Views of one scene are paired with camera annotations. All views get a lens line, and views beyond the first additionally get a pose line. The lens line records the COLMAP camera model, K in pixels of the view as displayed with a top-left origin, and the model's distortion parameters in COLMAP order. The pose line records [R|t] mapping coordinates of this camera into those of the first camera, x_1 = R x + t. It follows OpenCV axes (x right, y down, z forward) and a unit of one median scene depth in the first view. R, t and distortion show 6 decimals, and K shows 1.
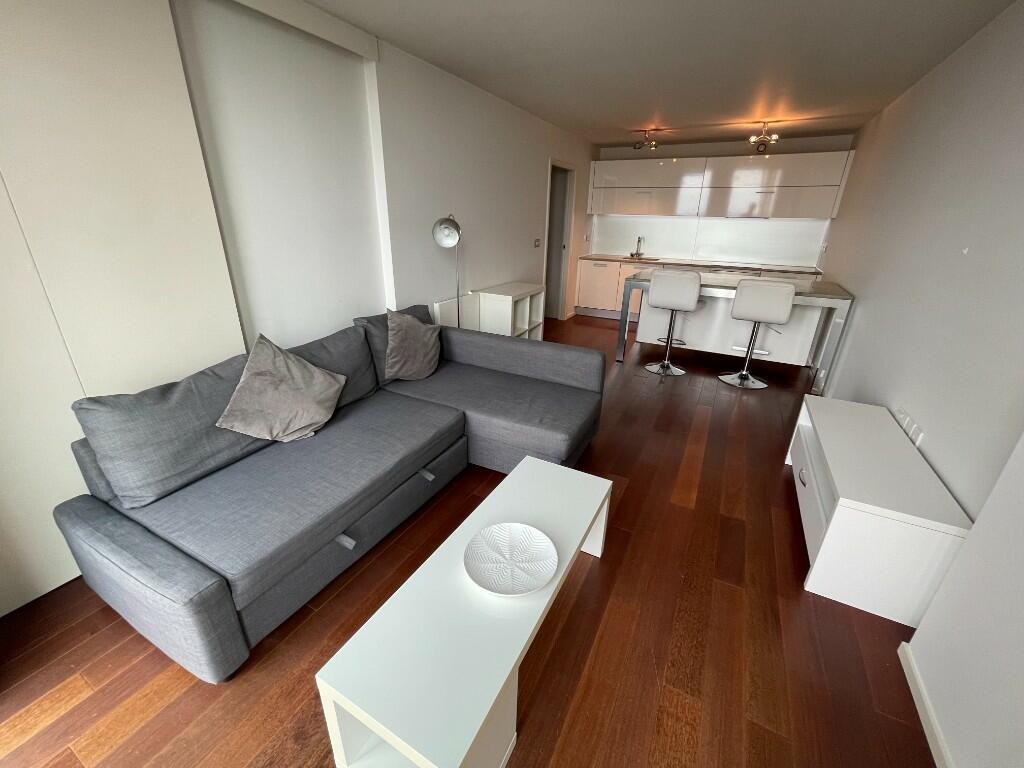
lens RADIAL K [[416.1, 0, 509.3], [0, 416.1, 383.5], [0, 0, 1]] dist [0.000477, 0.000087]
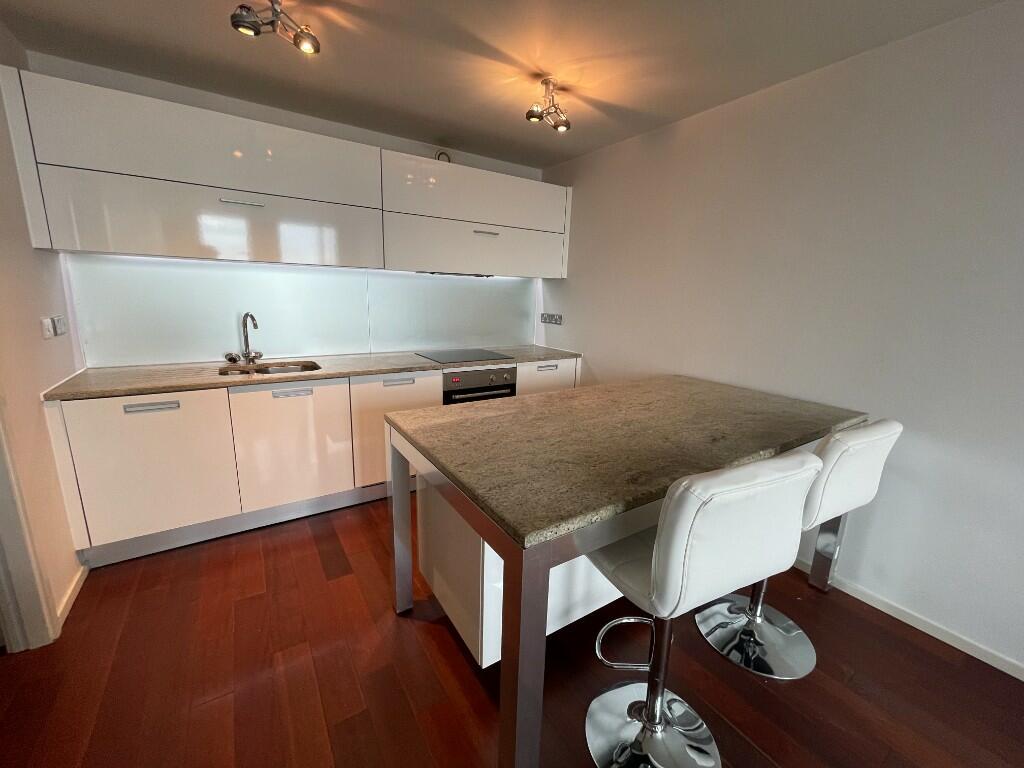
lens RADIAL K [[416.1, 0, 509.3], [0, 416.1, 383.5], [0, 0, 1]] dist [0.000477, 0.000087]
pose [[0.474209, -0.194121, 0.858745, 0.076537], [0.308345, 0.950232, 0.044530, -0.223844], [-0.824651, 0.243673, 0.510464, 0.590335]]
